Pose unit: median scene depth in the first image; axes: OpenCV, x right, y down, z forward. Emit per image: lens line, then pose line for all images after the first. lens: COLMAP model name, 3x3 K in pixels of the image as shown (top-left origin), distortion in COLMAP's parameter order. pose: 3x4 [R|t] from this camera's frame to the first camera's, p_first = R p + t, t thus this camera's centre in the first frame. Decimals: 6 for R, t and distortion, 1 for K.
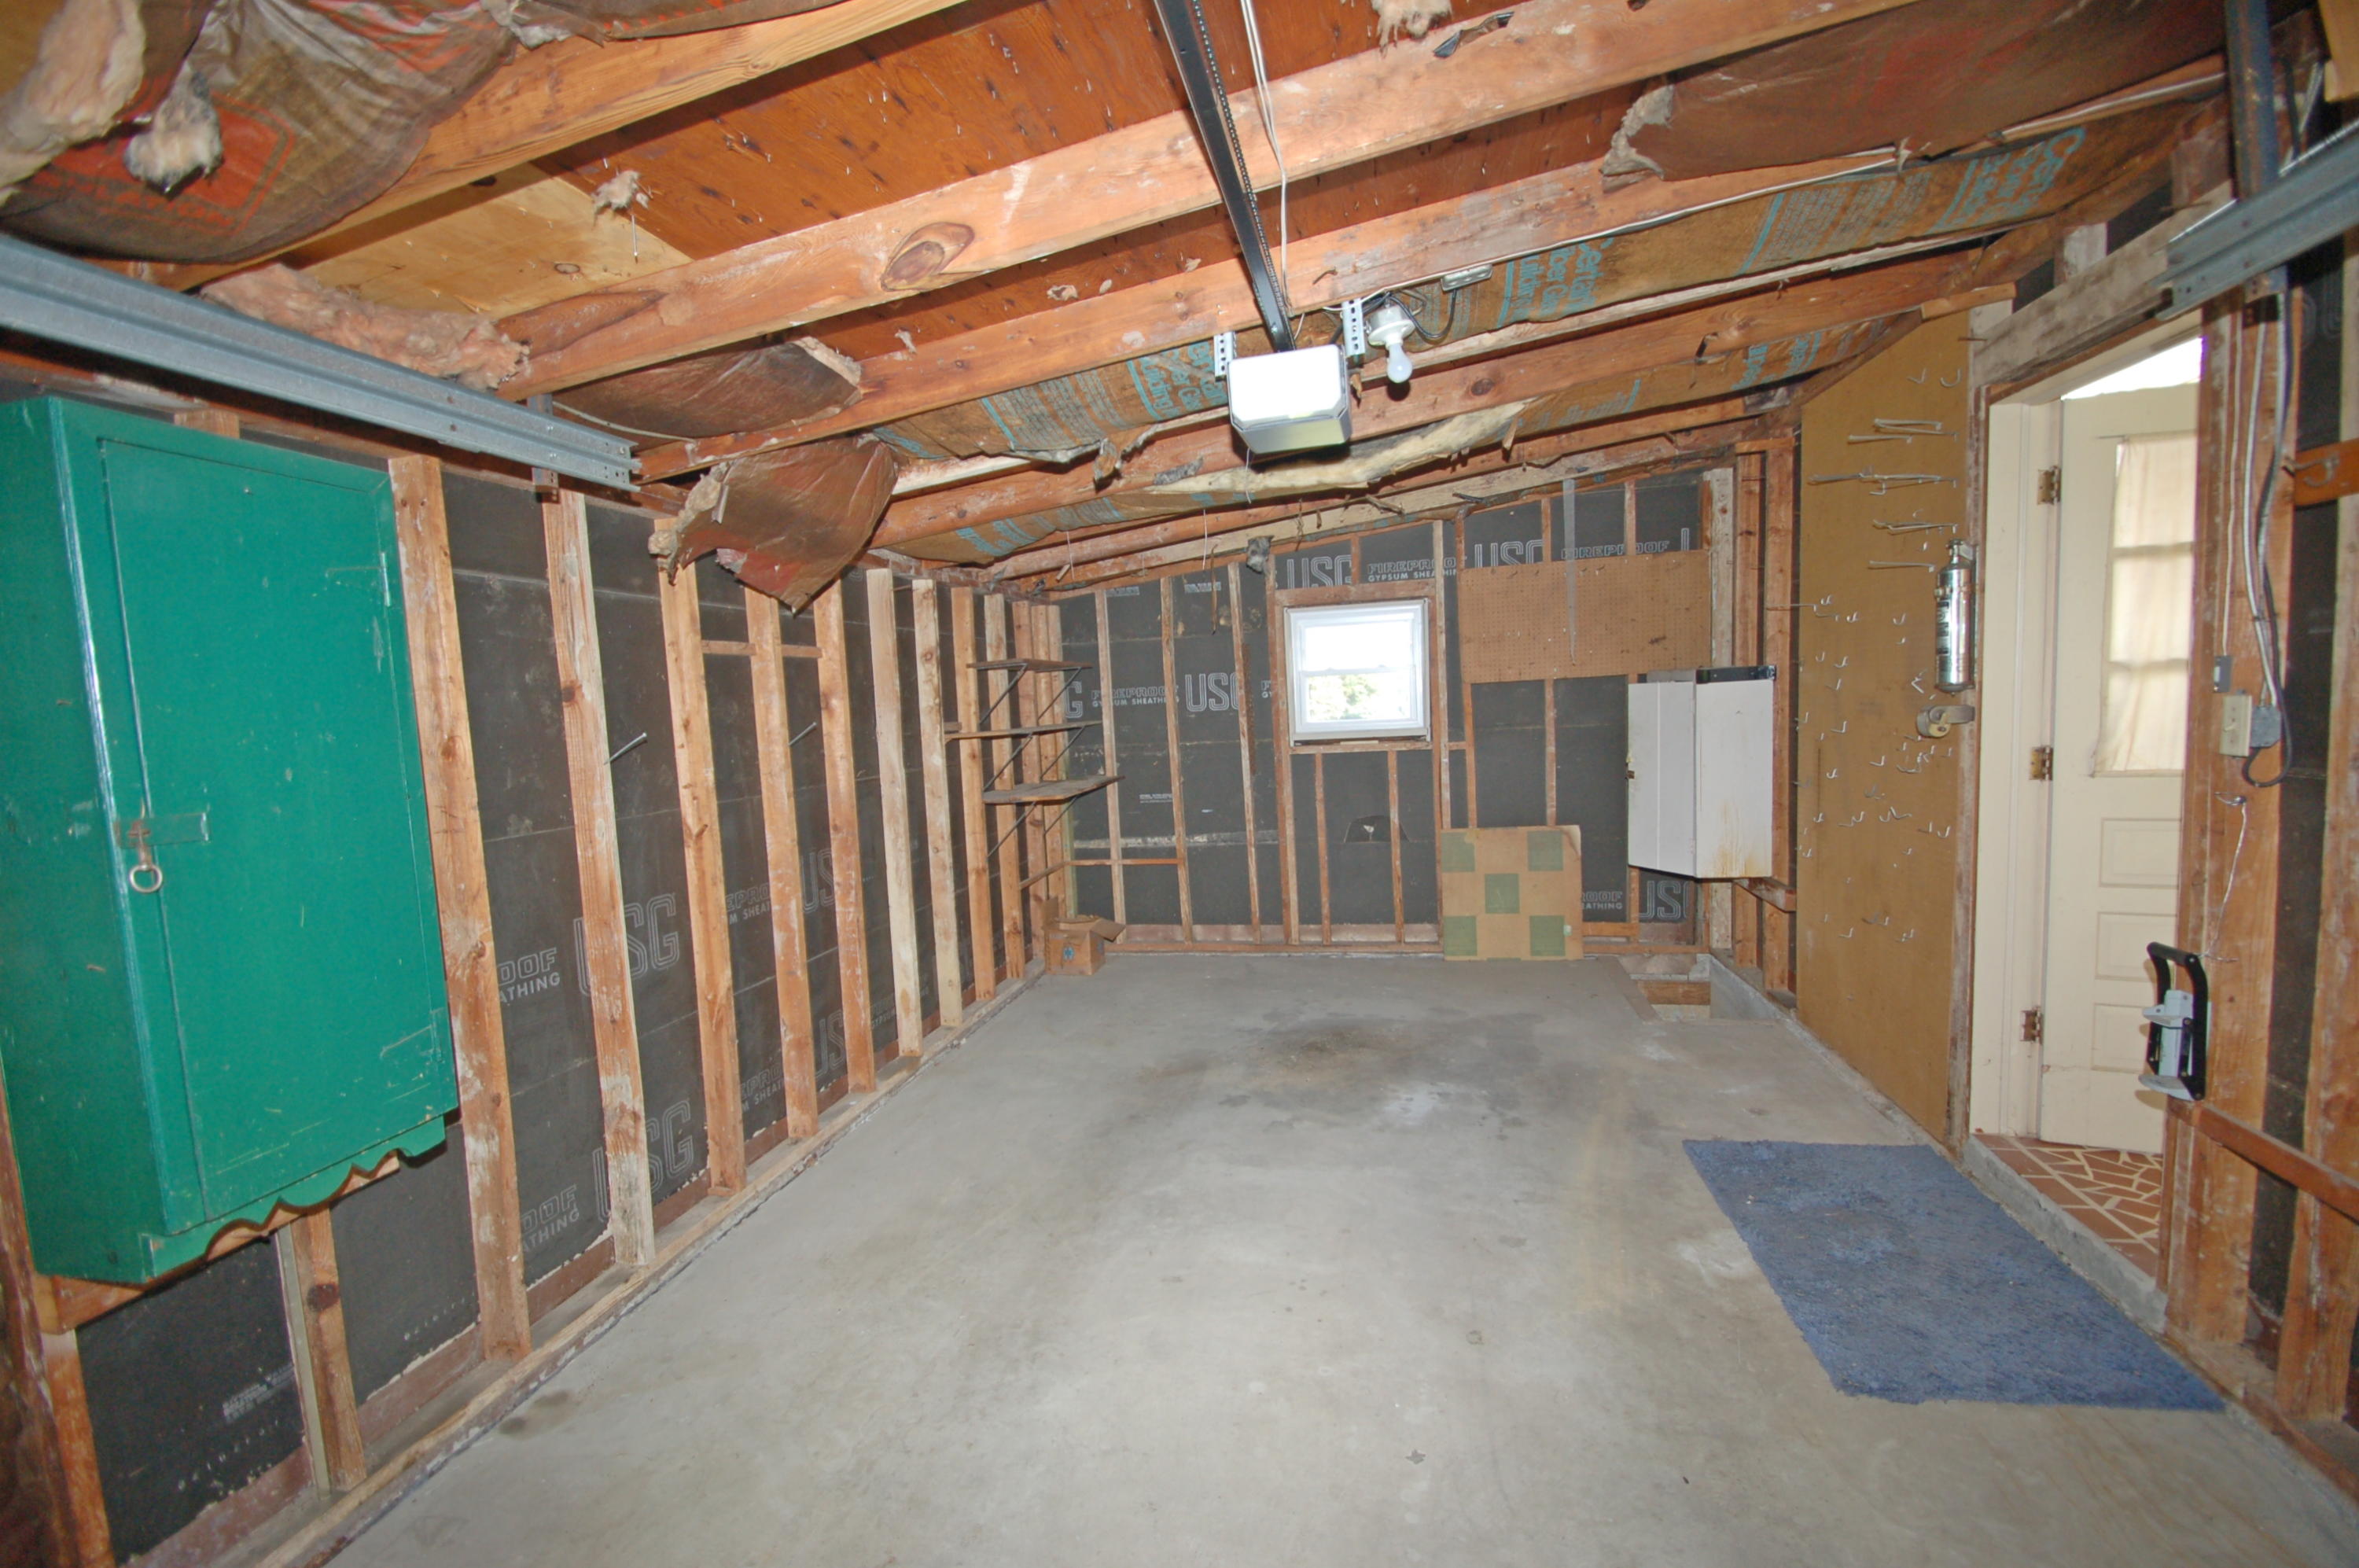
lens RADIAL K [[1049.0, 0, 1178.1], [0, 1049.0, 800.1], [0, 0, 1]] dist [-0.000898, -0.000197]
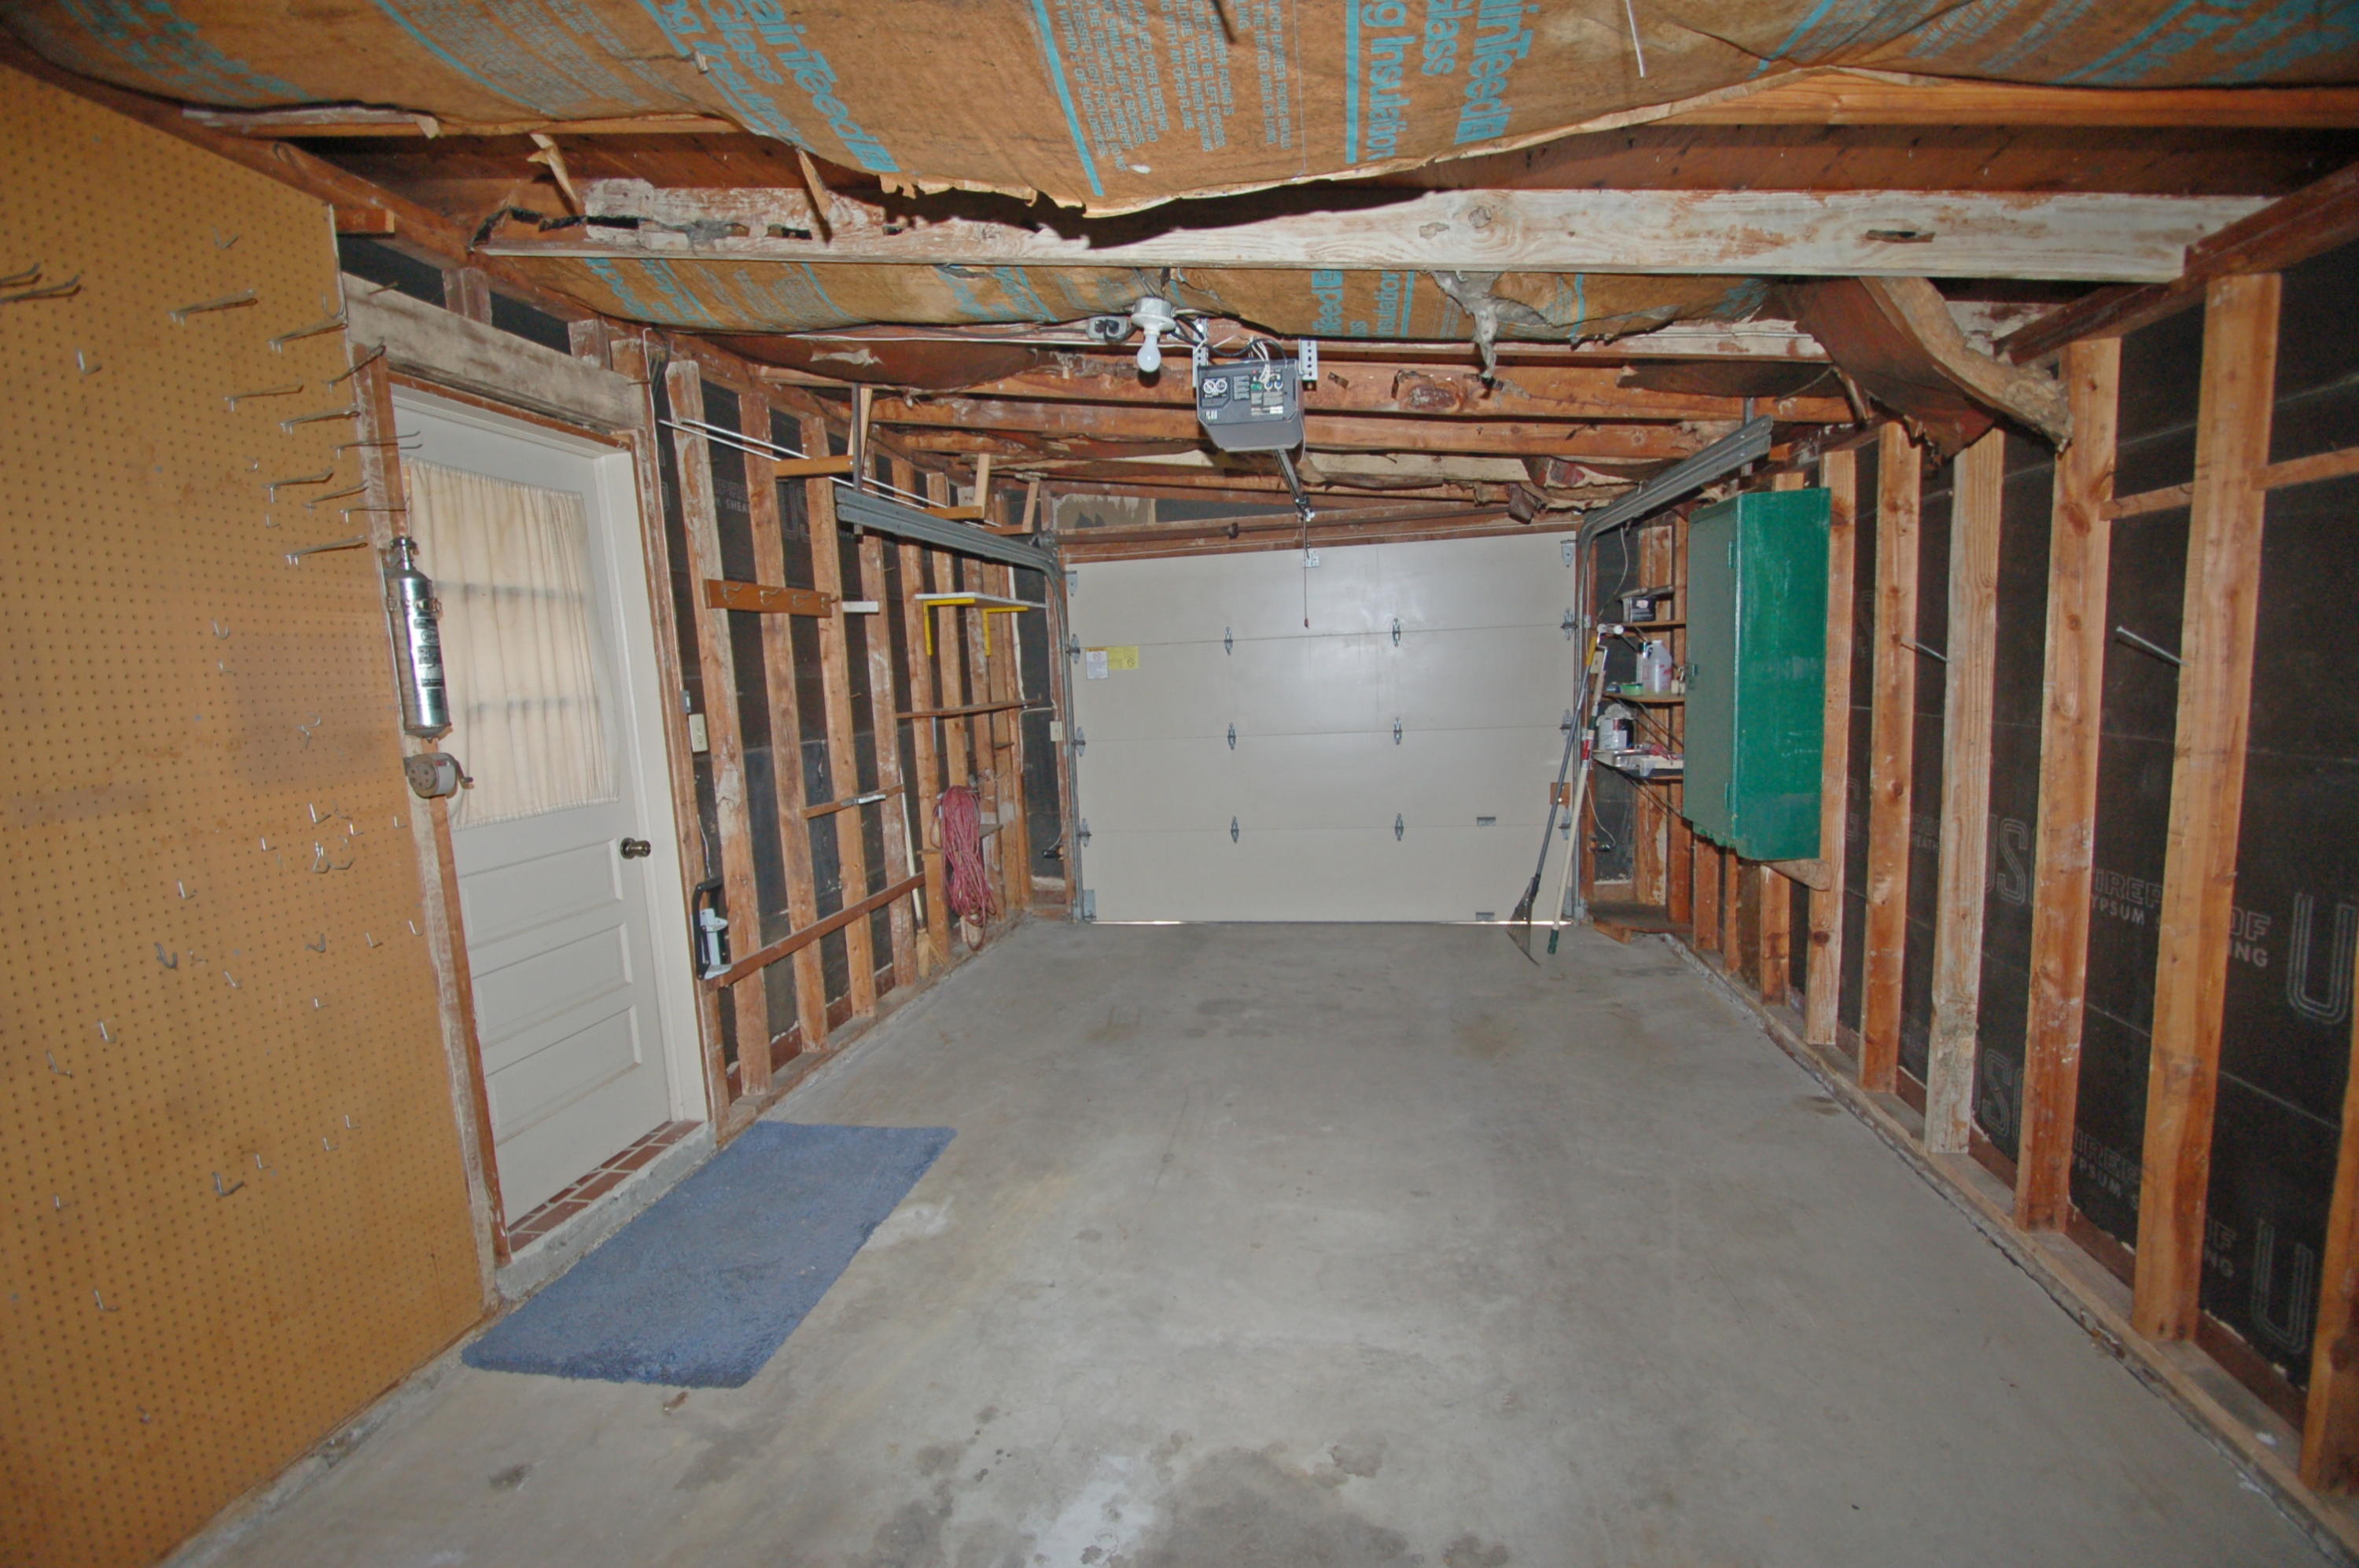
lens RADIAL K [[1049.0, 0, 1178.1], [0, 1049.0, 800.1], [0, 0, 1]] dist [-0.000898, -0.000197]
pose [[-0.994952, 0.098457, -0.019406, 0.205047], [0.091657, 0.970337, 0.223706, -0.180940], [0.040856, 0.220798, -0.974464, 1.790276]]
